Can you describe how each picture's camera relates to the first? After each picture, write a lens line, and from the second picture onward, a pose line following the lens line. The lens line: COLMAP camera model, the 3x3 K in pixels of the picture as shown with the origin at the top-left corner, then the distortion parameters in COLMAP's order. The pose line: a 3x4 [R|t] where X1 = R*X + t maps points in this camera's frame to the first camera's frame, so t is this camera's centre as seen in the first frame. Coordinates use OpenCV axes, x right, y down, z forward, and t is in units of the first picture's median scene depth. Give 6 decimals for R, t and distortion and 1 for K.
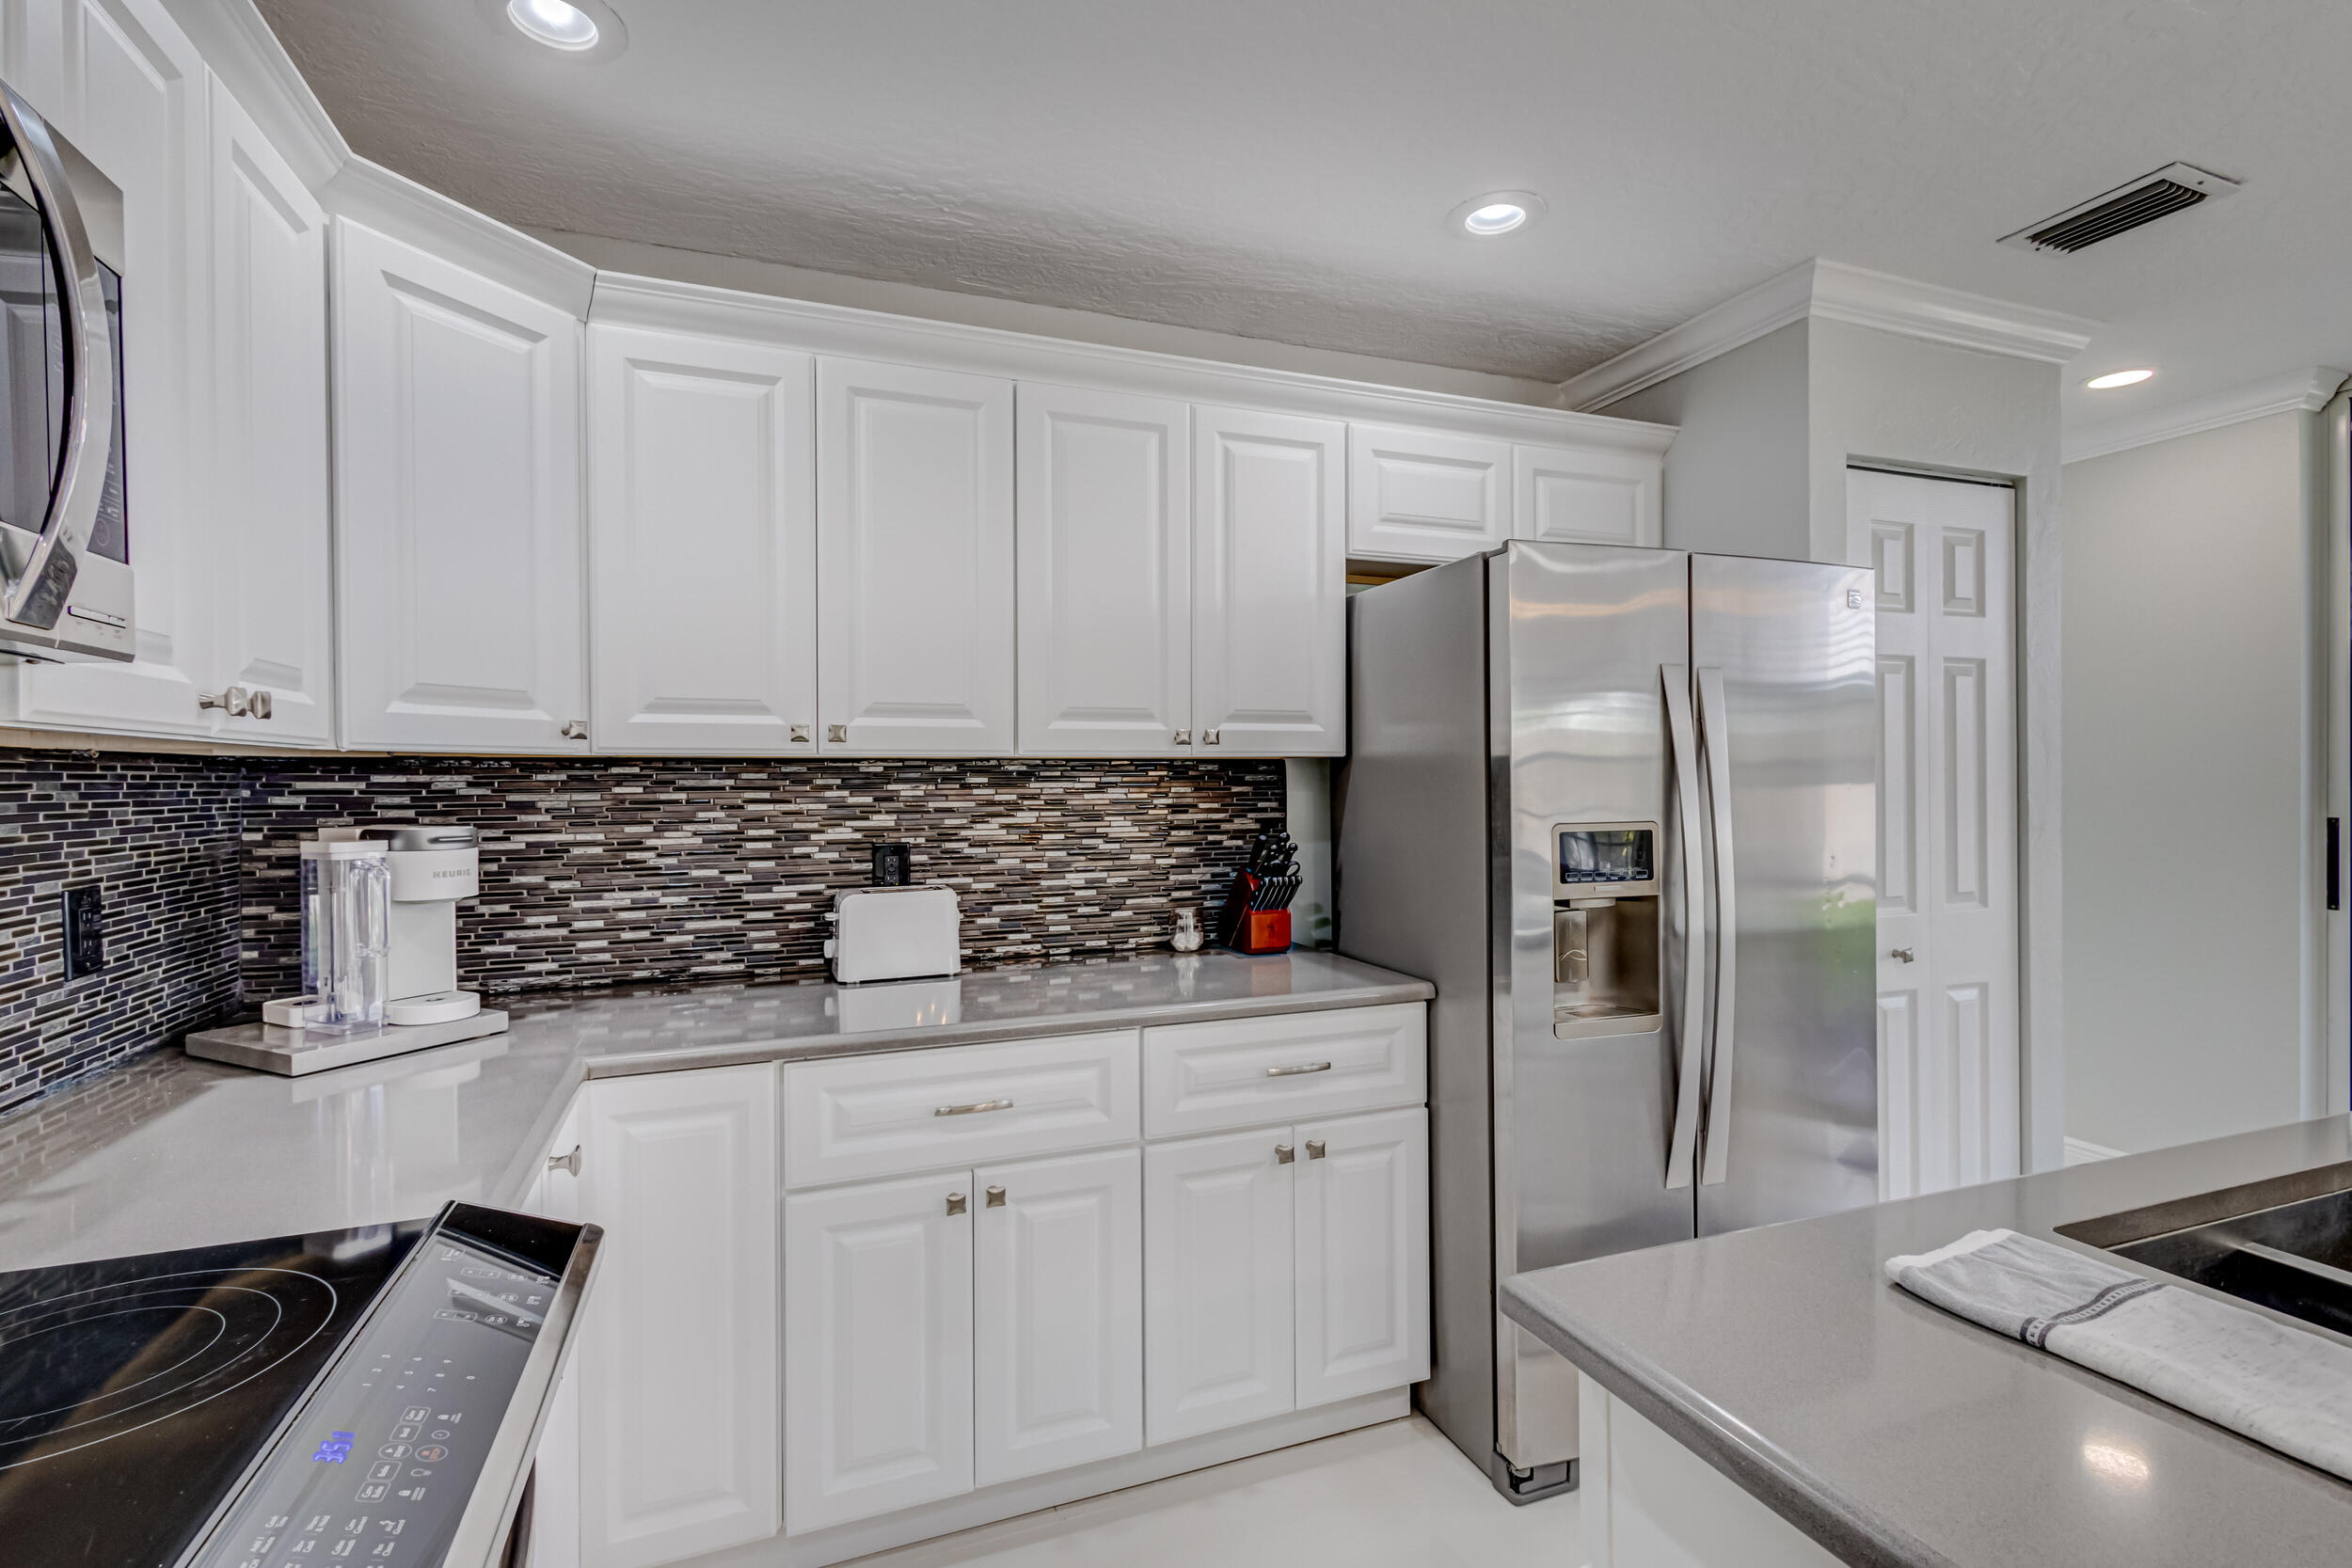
lens RADIAL K [[1095.1, 0, 1161.4], [0, 1095.1, 783.7], [0, 0, 1]] dist [0.015278, -0.003493]
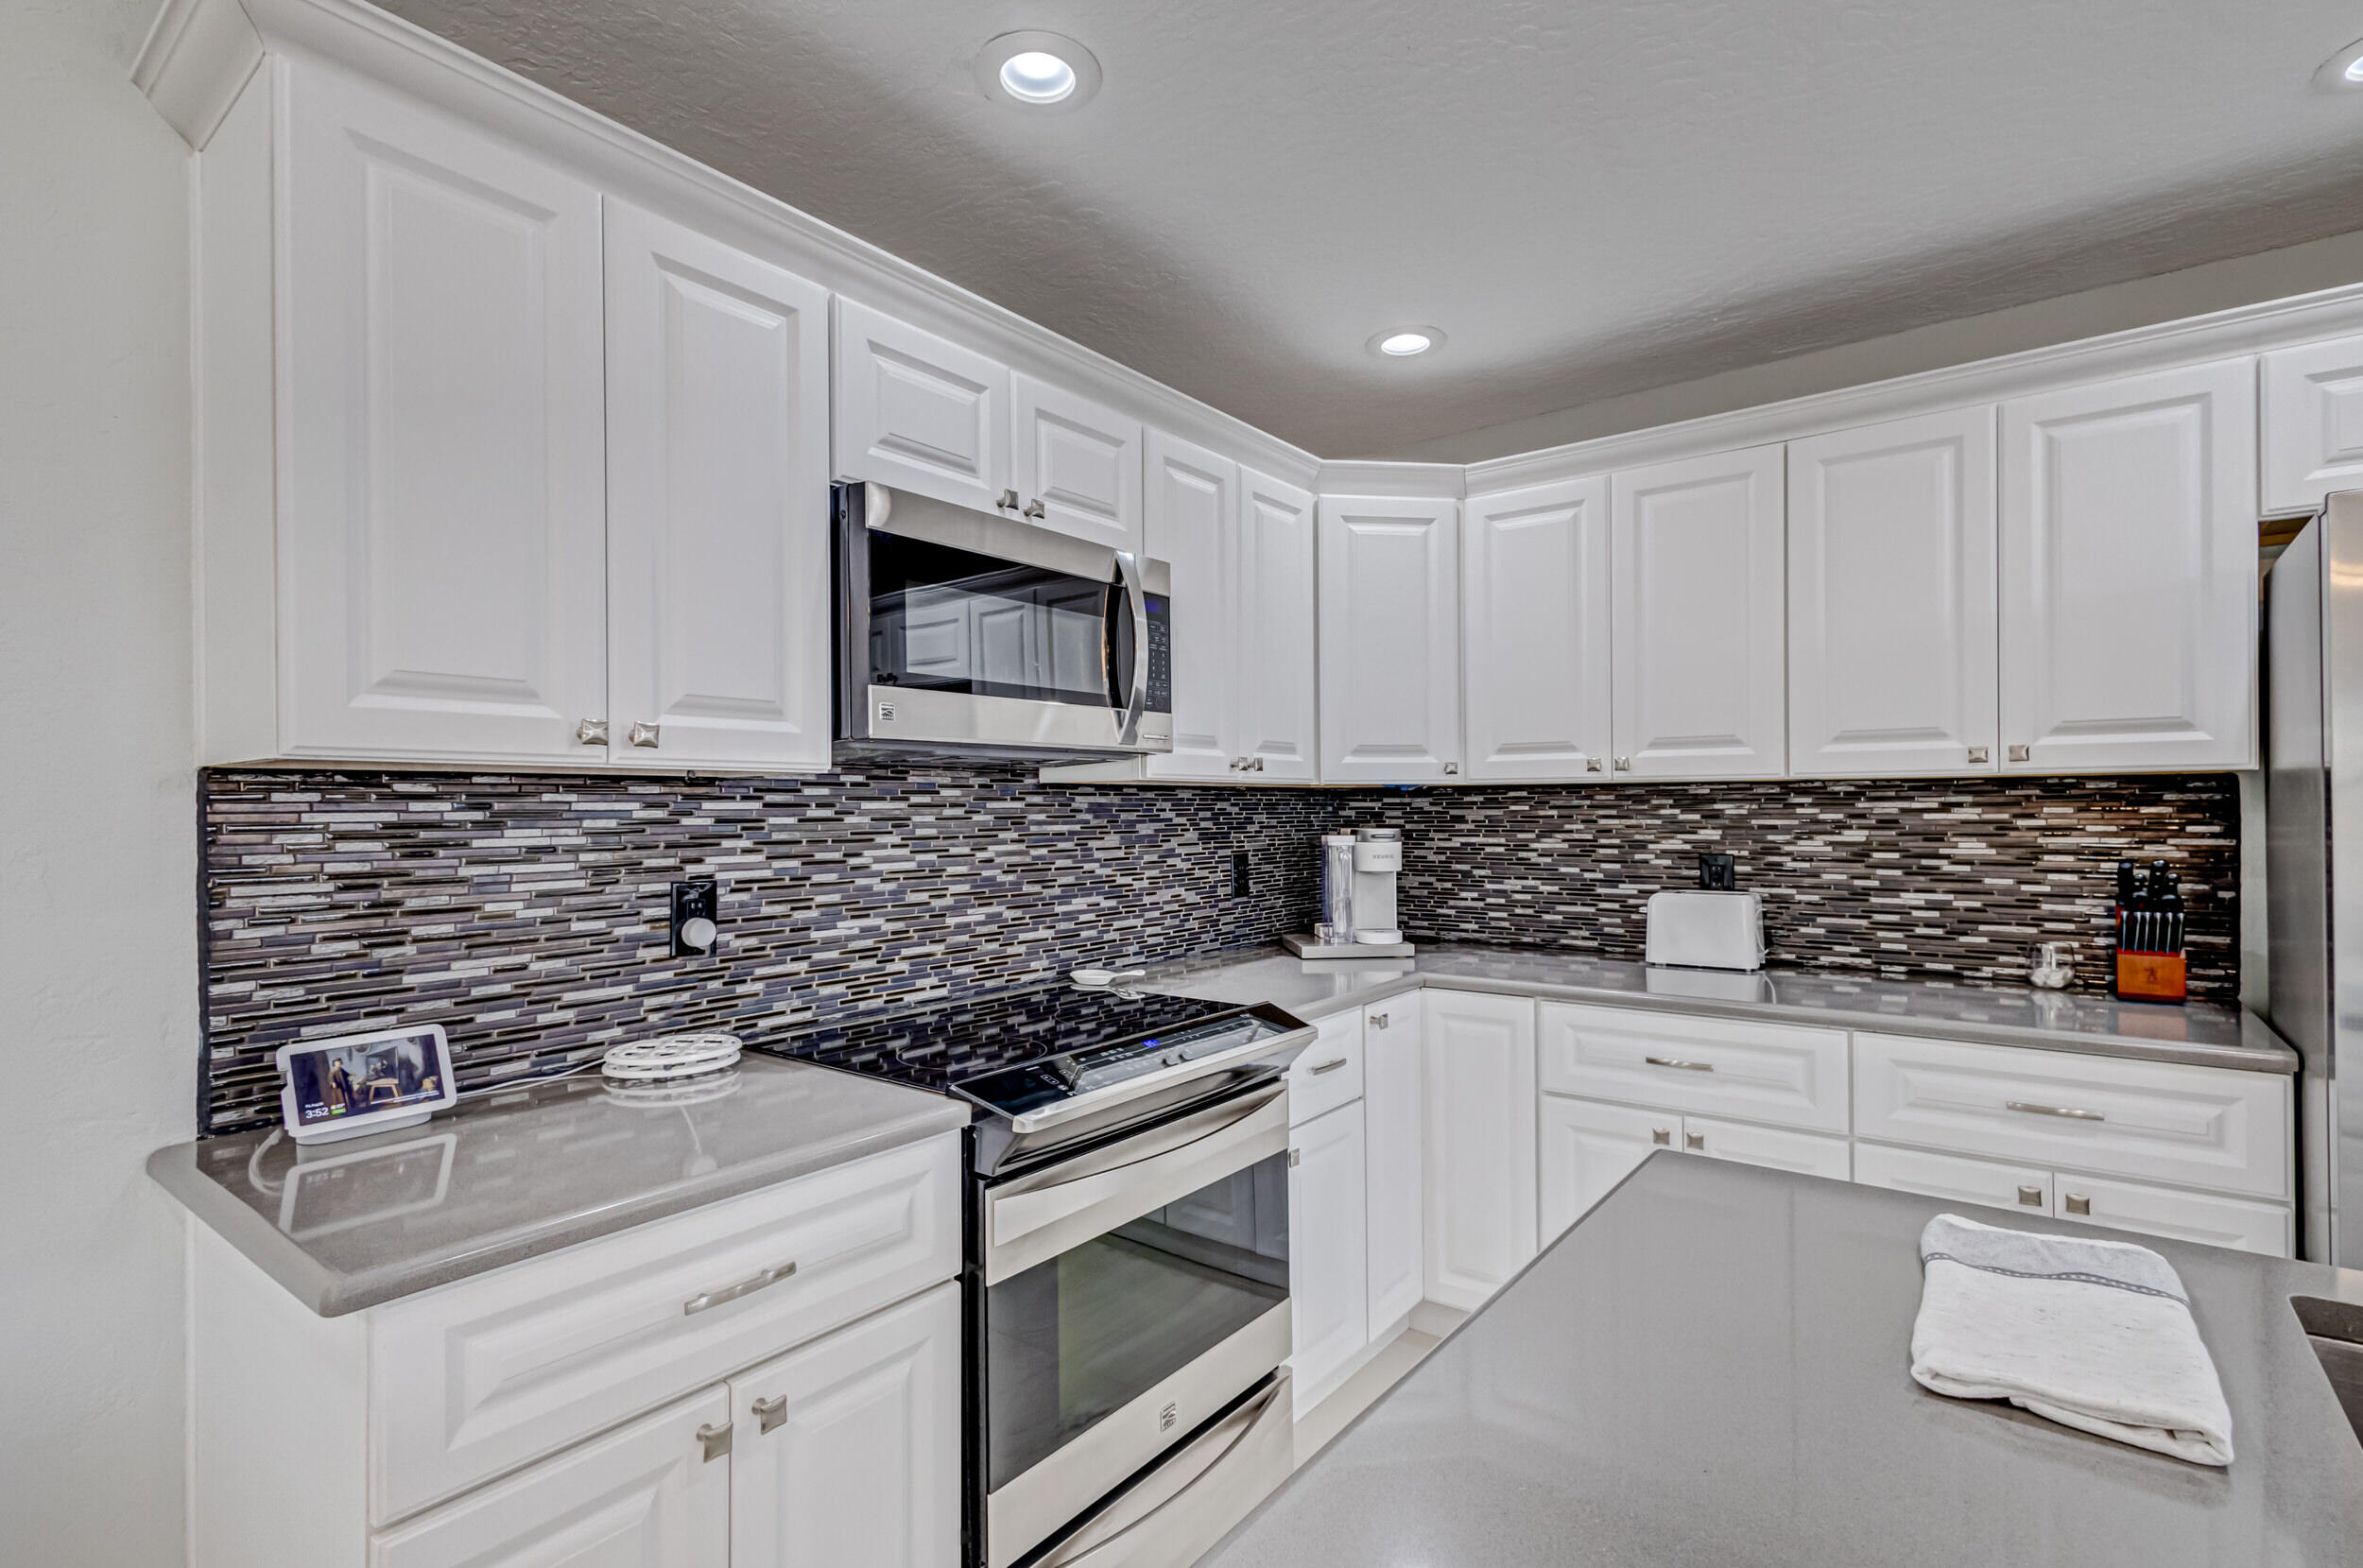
lens RADIAL K [[1100.3, 0, 1210.1], [0, 1100.3, 803.2], [0, 0, 1]] dist [0.015278, -0.003493]
pose [[0.539607, -0.000669, -0.841917, 0.471394], [-0.001973, 0.999996, -0.002059, 0.003406], [0.841915, 0.002772, 0.539603, -0.093737]]
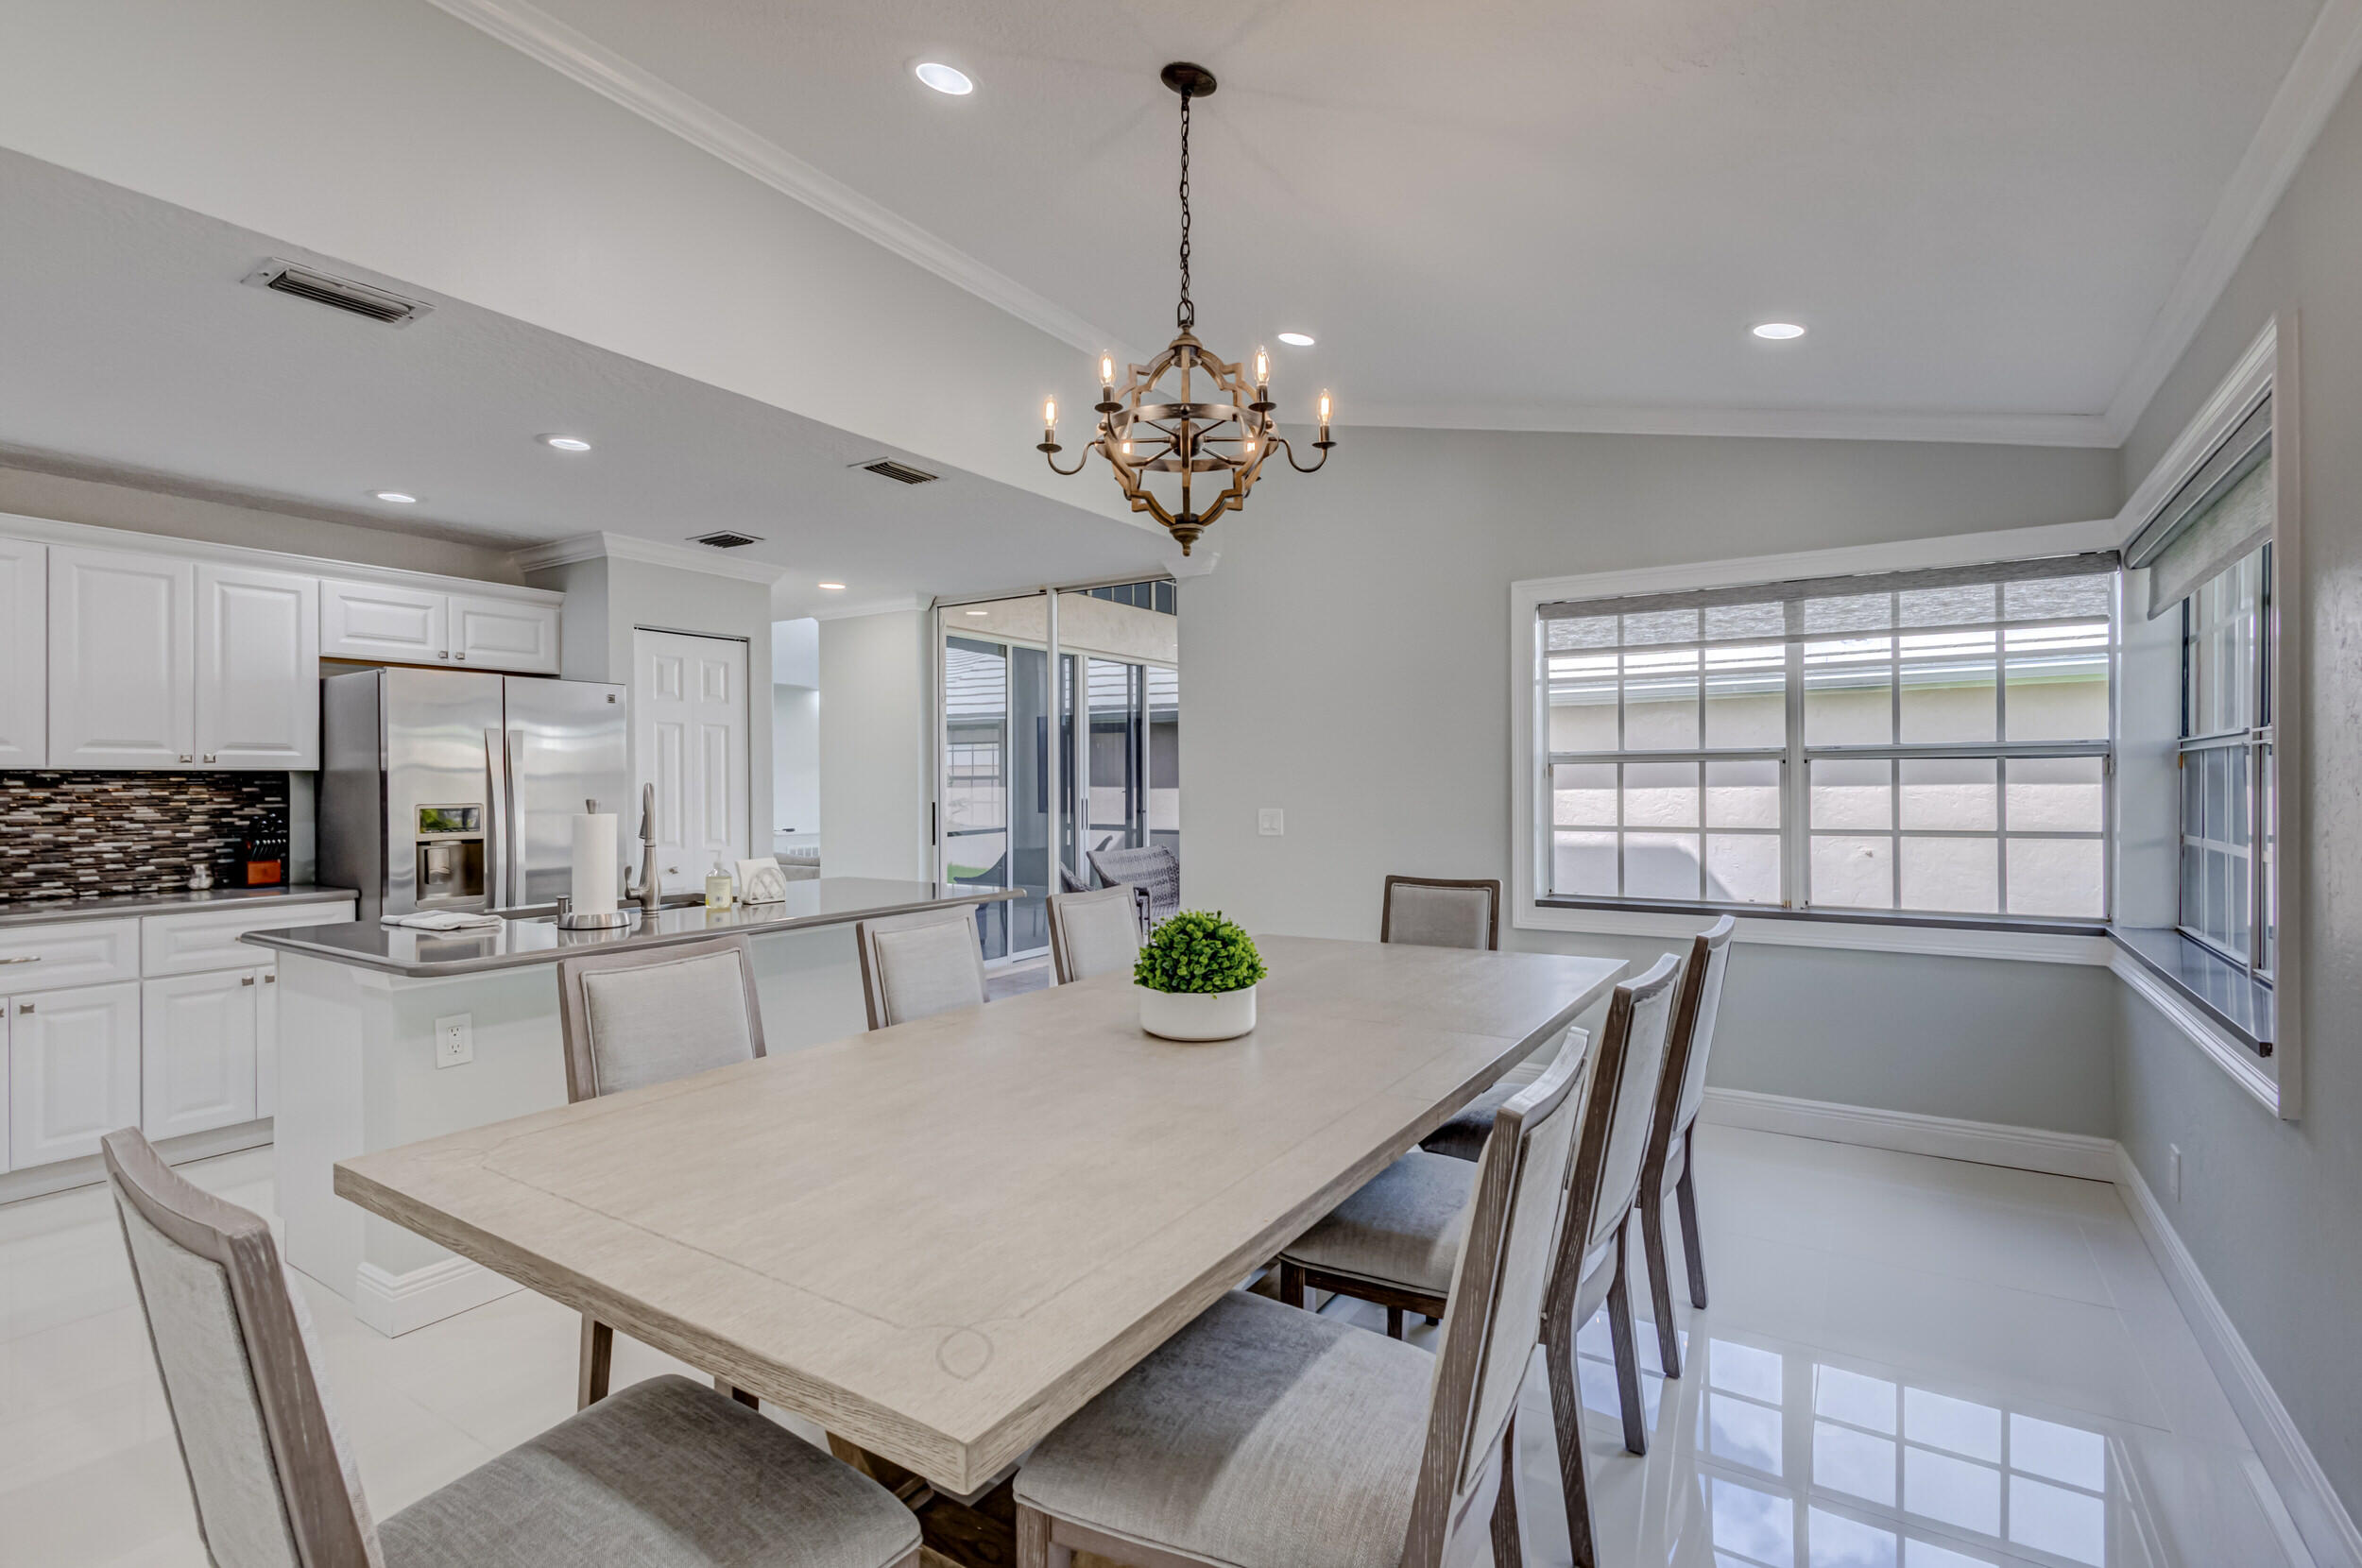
lens RADIAL K [[1099.8, 0, 1167.3], [0, 1099.8, 777.9], [0, 0, 1]] dist [0.015278, -0.003493]
pose [[0.803460, 0.002577, 0.595354, 0.216661], [0.004596, 0.999934, -0.010531, 0.013203], [-0.595342, 0.011198, 0.803395, -1.304195]]
